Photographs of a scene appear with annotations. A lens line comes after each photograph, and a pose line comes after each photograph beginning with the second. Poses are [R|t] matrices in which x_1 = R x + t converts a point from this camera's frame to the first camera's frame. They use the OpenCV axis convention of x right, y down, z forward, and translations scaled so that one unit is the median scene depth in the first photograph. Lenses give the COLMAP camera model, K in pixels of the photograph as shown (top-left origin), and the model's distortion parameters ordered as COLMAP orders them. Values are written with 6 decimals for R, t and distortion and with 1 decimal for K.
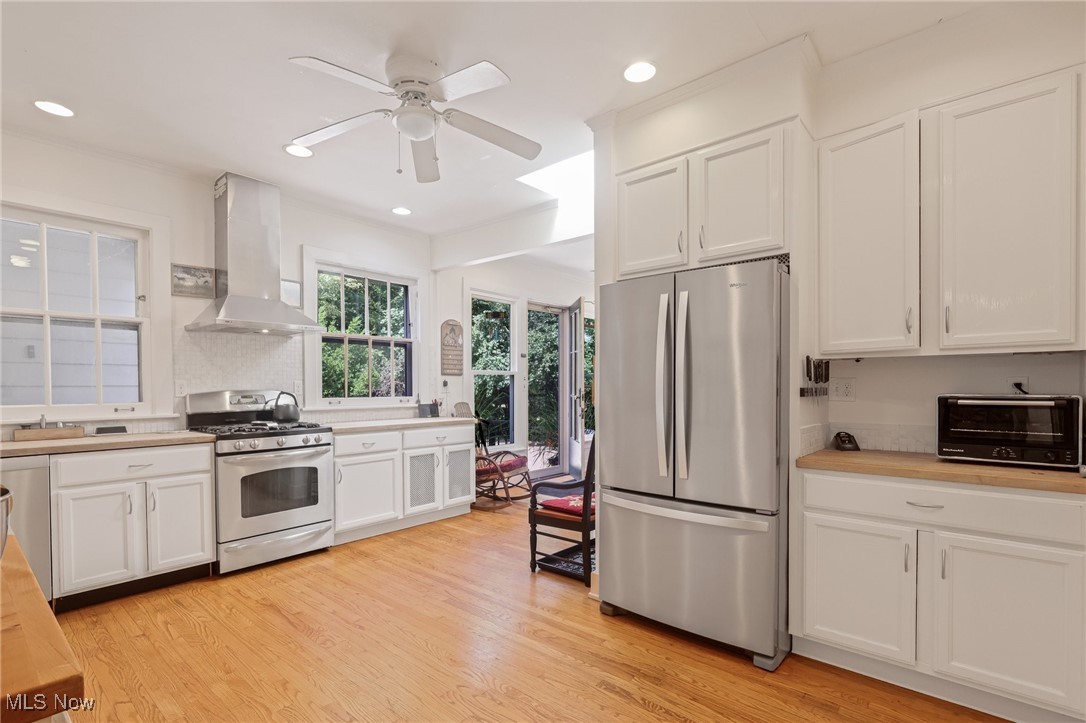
lens RADIAL K [[510.7, 0, 540.4], [0, 510.7, 395.1], [0, 0, 1]] dist [-0.001580, -0.000081]
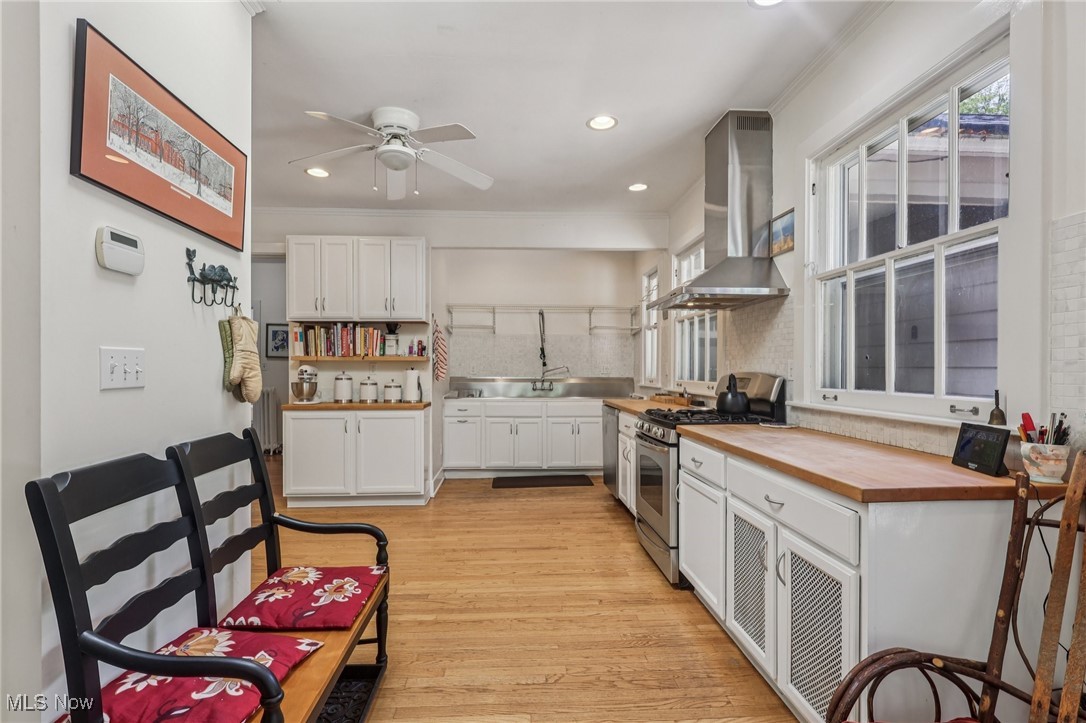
lens RADIAL K [[510.3, 0, 542.1], [0, 510.3, 369.3], [0, 0, 1]] dist [-0.000112, 0.000126]
pose [[-0.717456, 0.004454, -0.696589, 0.219536], [-0.011201, 0.999777, 0.017929, -0.023522], [0.696513, 0.020666, -0.717246, 1.263380]]
